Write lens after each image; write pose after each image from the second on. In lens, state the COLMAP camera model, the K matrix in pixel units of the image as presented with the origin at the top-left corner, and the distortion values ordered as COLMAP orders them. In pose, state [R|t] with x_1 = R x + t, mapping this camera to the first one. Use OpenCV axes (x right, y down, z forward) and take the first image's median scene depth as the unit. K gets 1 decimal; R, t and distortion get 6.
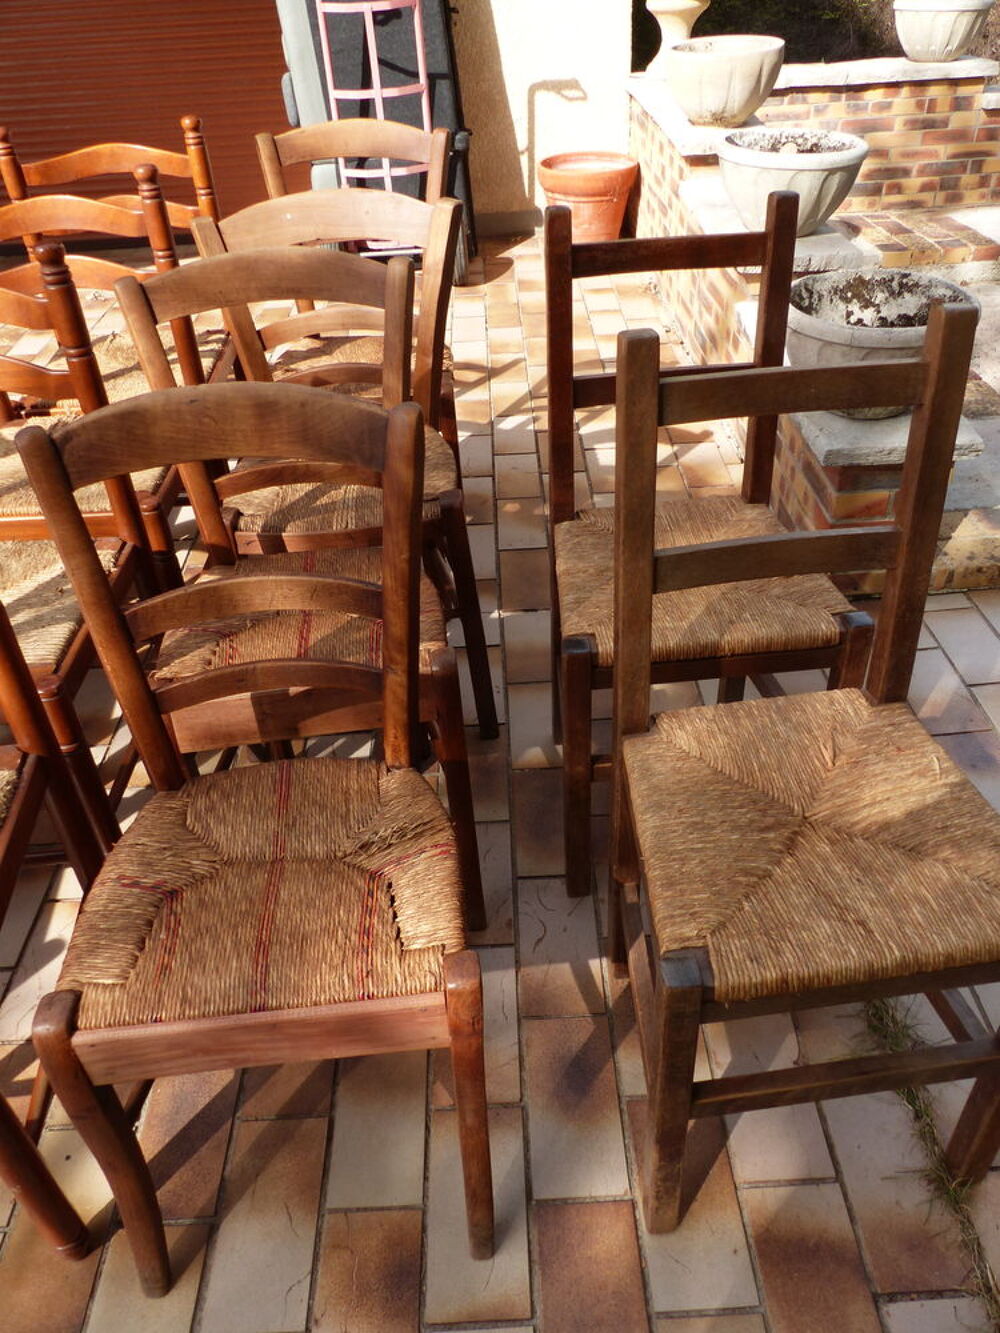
lens RADIAL K [[1000.1, 0, 501.0], [0, 1000.1, 668.2], [0, 0, 1]] dist [-0.012359, 0.005547]
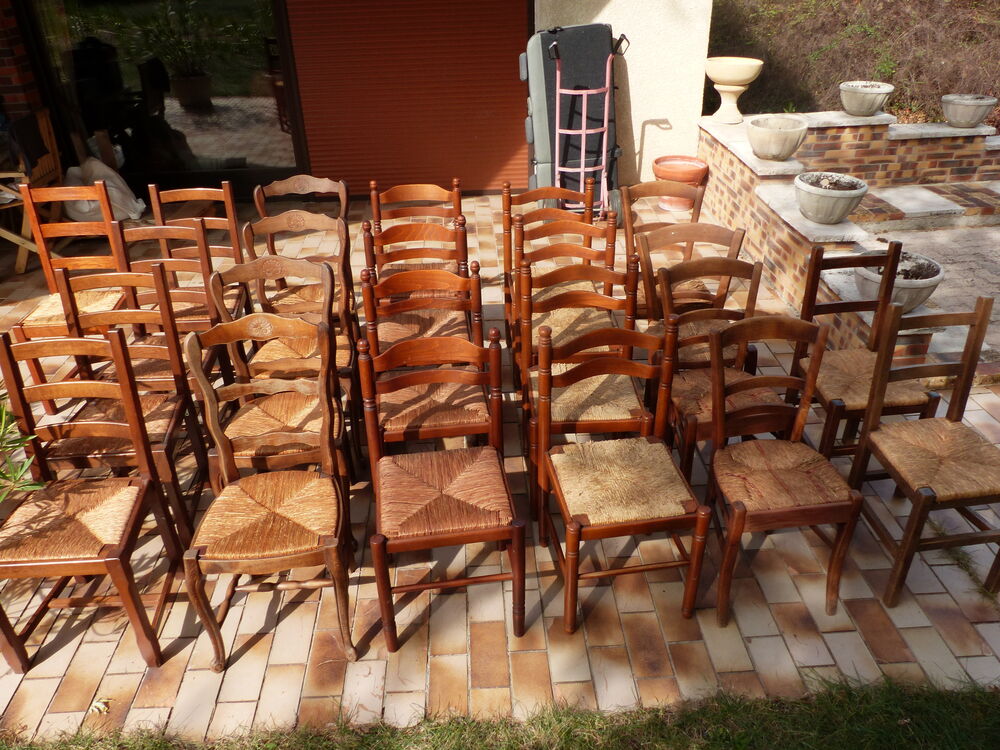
lens RADIAL K [[750.2, 0, 495.3], [0, 750.2, 373.8], [0, 0, 1]] dist [-0.012359, 0.005547]
pose [[0.999519, 0.012845, 0.028220, -0.301226], [-0.009464, 0.993106, -0.116839, 0.048107], [-0.029526, 0.116516, 0.992750, -0.336696]]
